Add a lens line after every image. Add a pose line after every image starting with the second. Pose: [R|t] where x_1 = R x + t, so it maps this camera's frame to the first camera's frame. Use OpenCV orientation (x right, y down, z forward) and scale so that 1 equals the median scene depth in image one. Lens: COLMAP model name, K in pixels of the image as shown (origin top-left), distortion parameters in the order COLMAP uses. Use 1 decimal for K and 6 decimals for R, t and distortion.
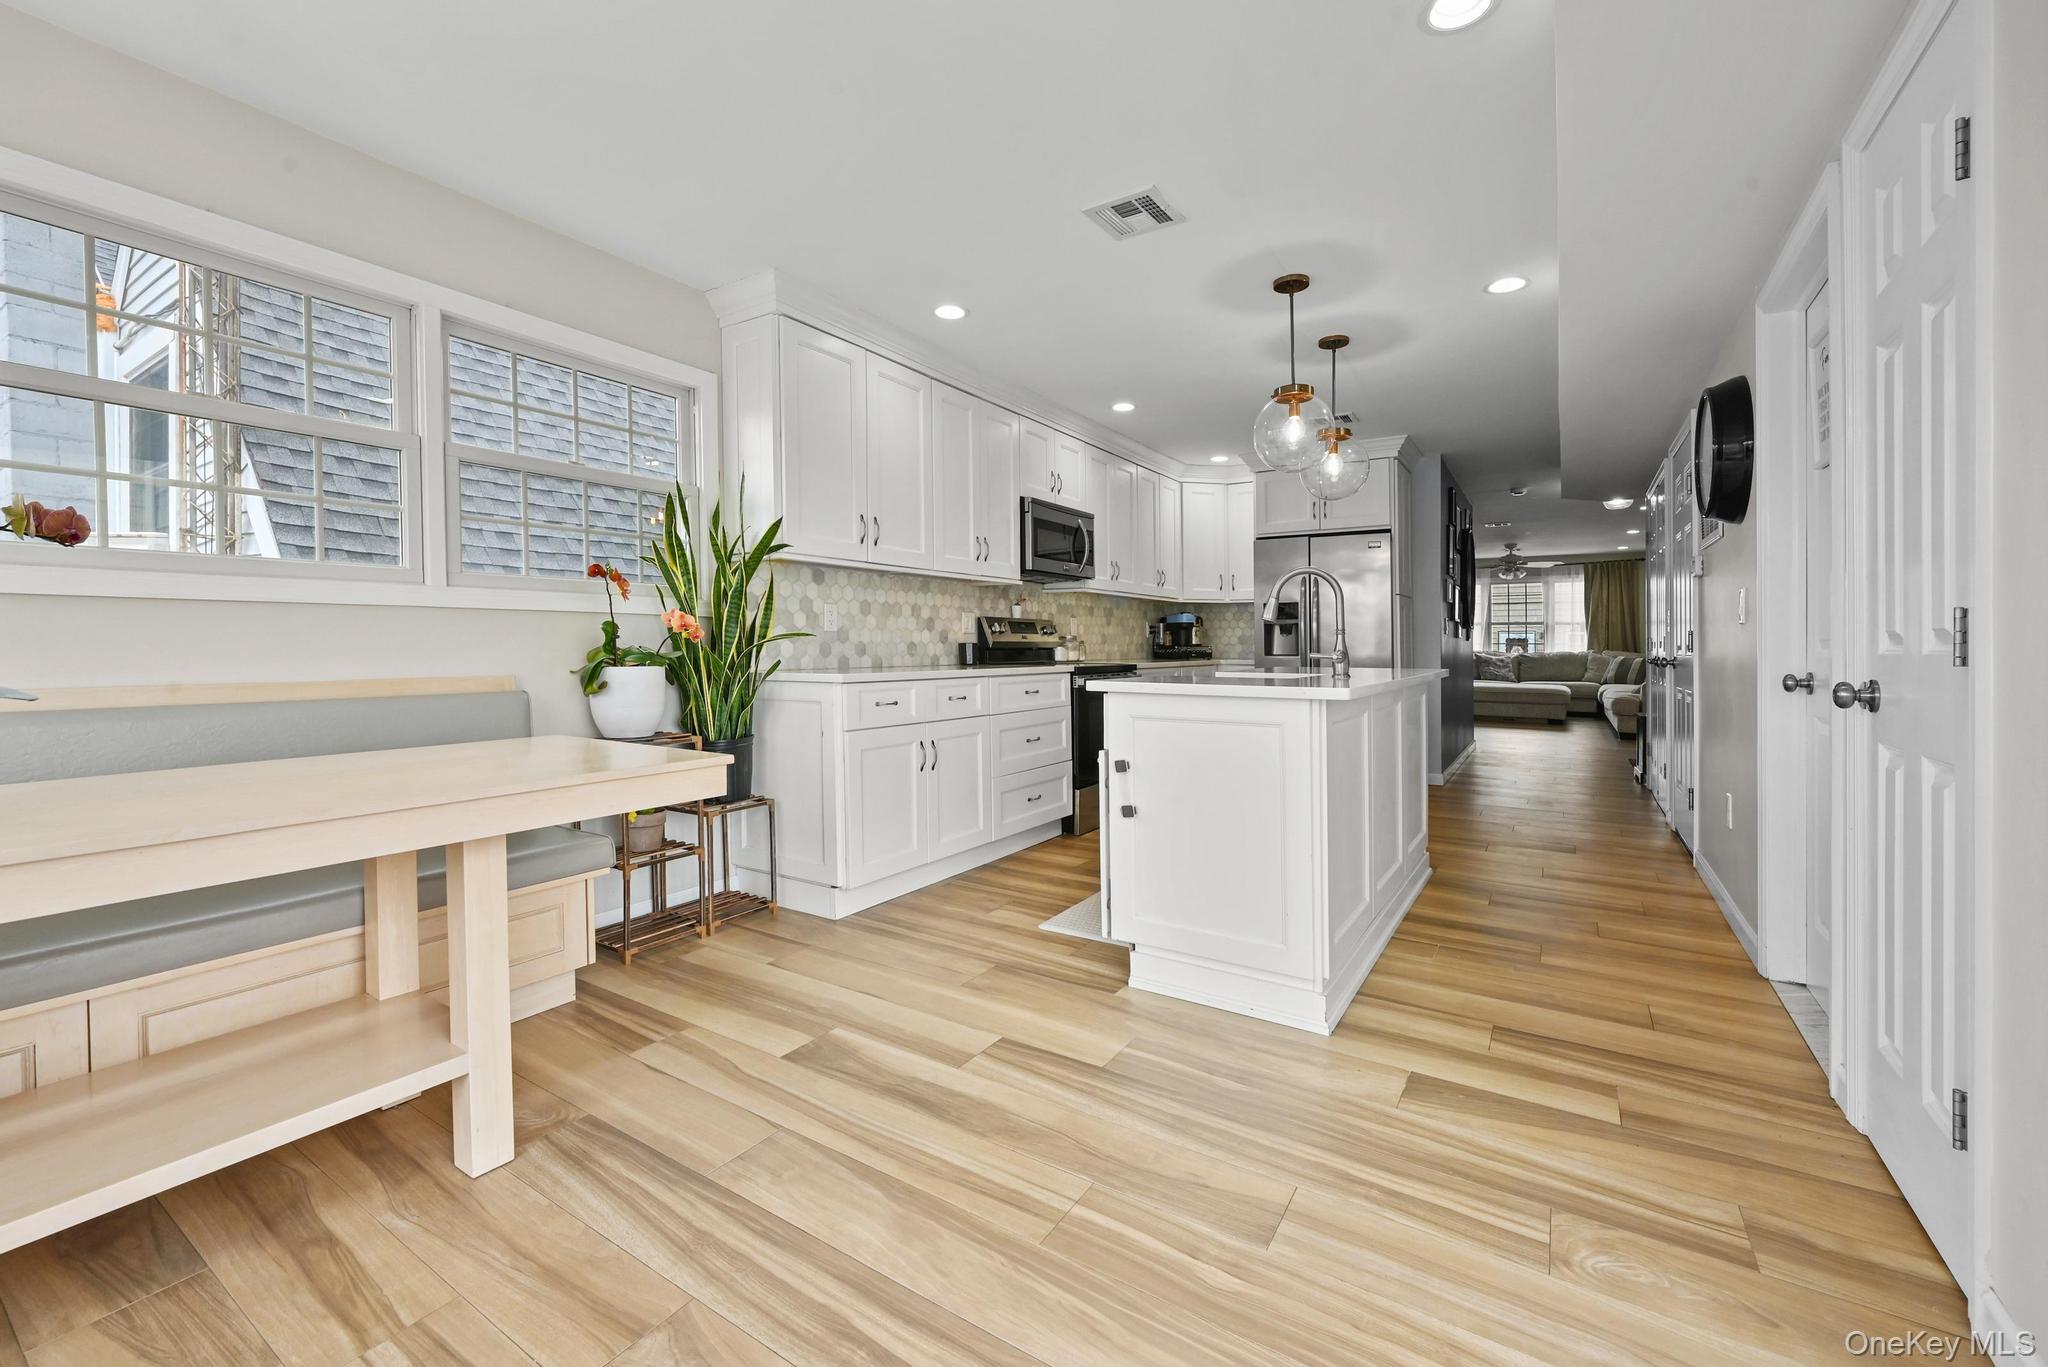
lens RADIAL K [[830.7, 0, 1024.0], [0, 830.7, 640.4], [0, 0, 1]] dist [0.000202, 0.000025]
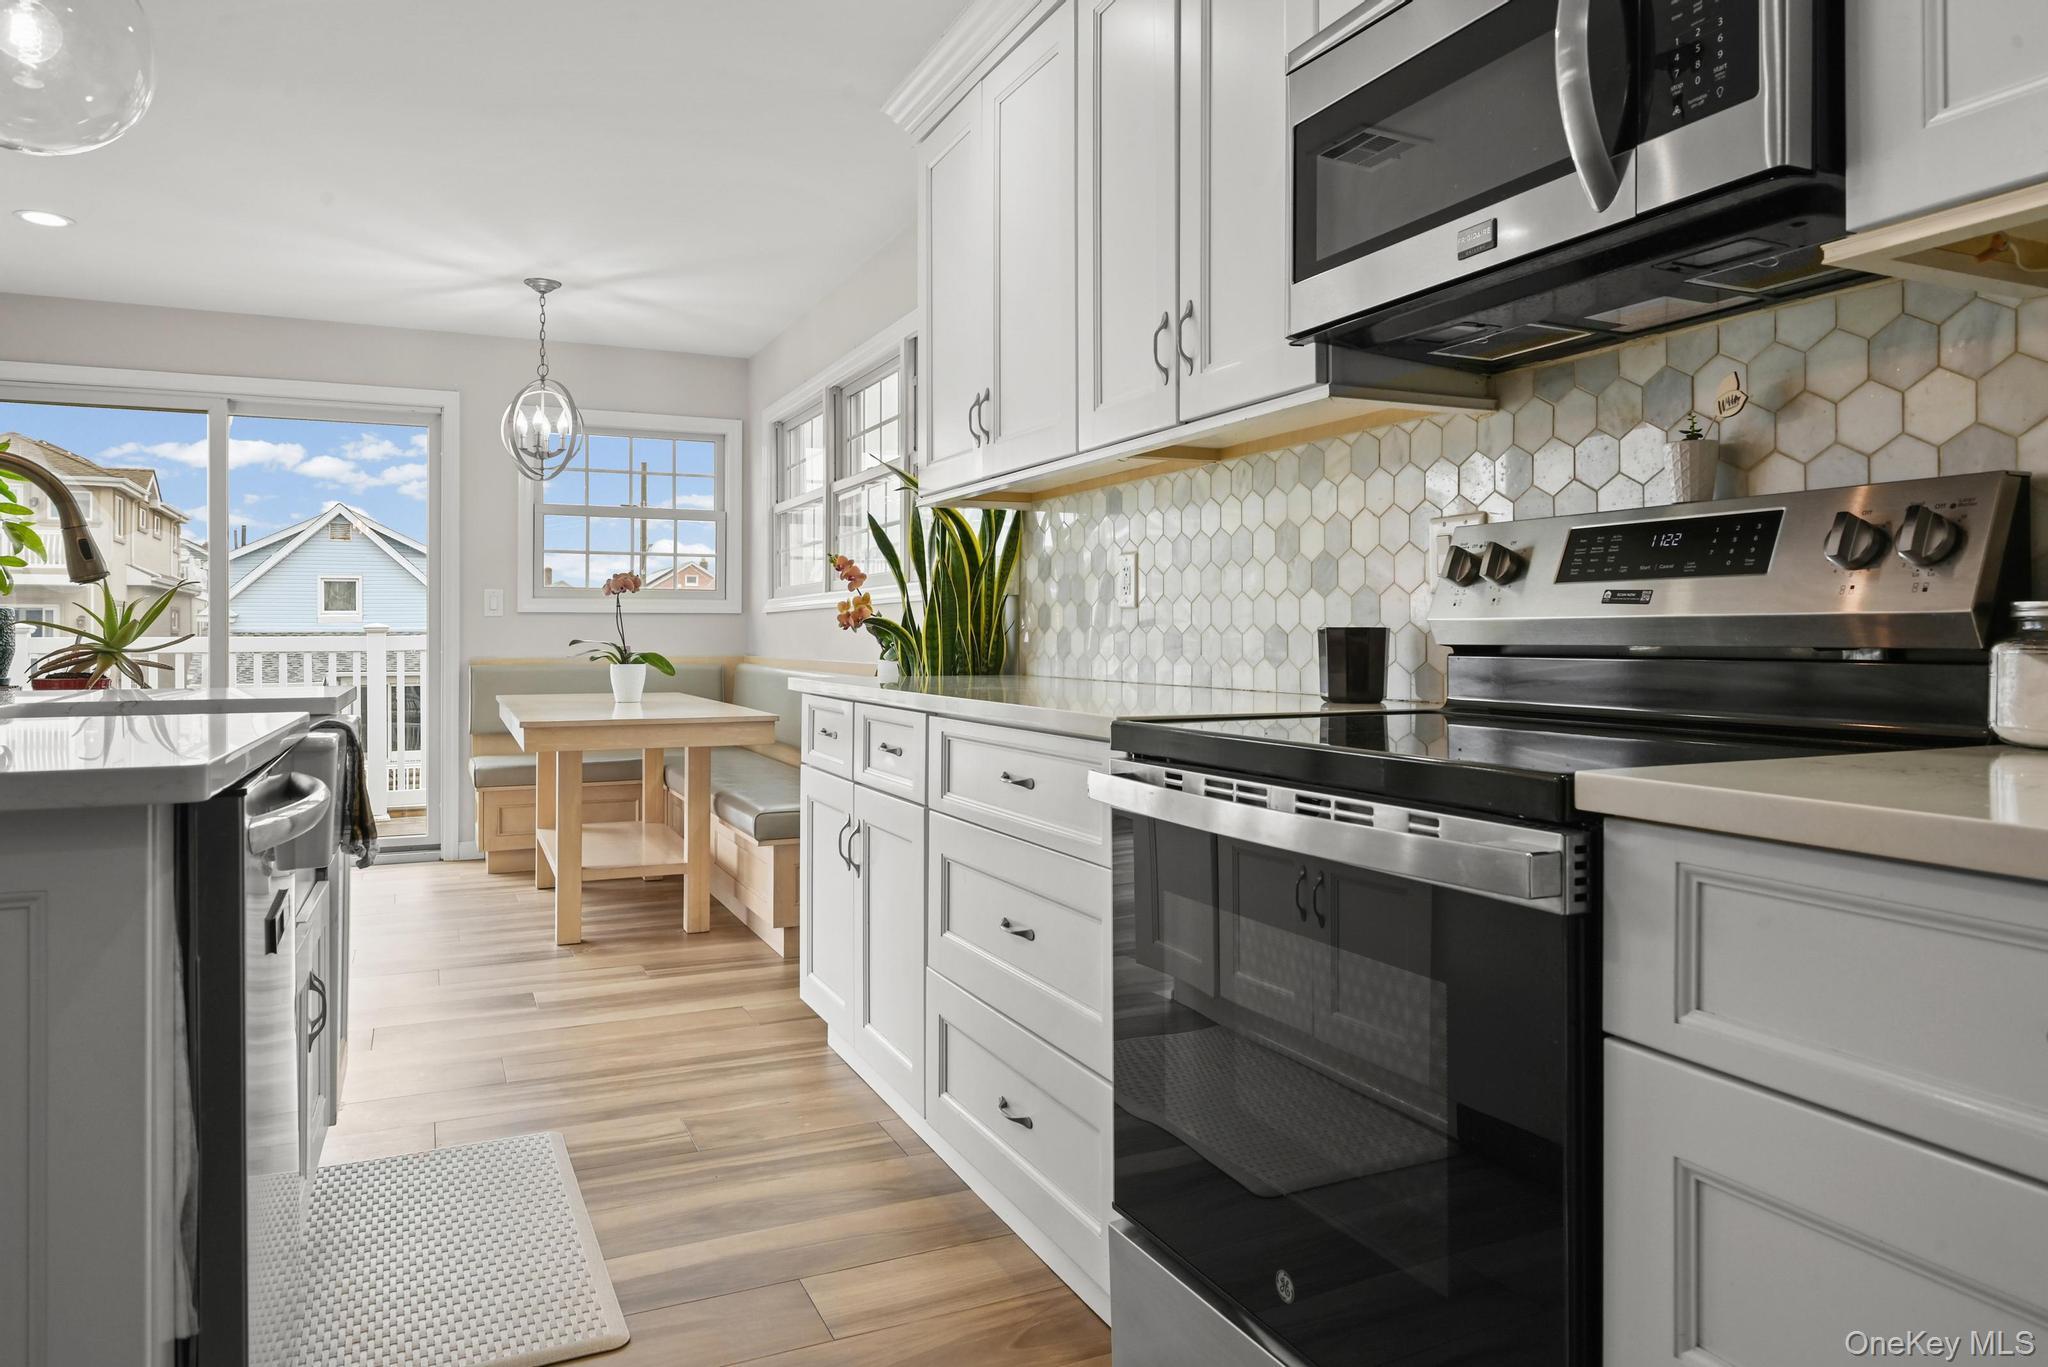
lens RADIAL K [[1331.1, 0, 1040.5], [0, 1331.1, 617.1], [0, 0, 1]] dist [-0.000441, -0.002308]
pose [[-0.538304, -0.010232, -0.842688, 0.393232], [0.005351, 0.999865, -0.015558, 0.005998], [0.842733, -0.012884, -0.538177, 1.145559]]
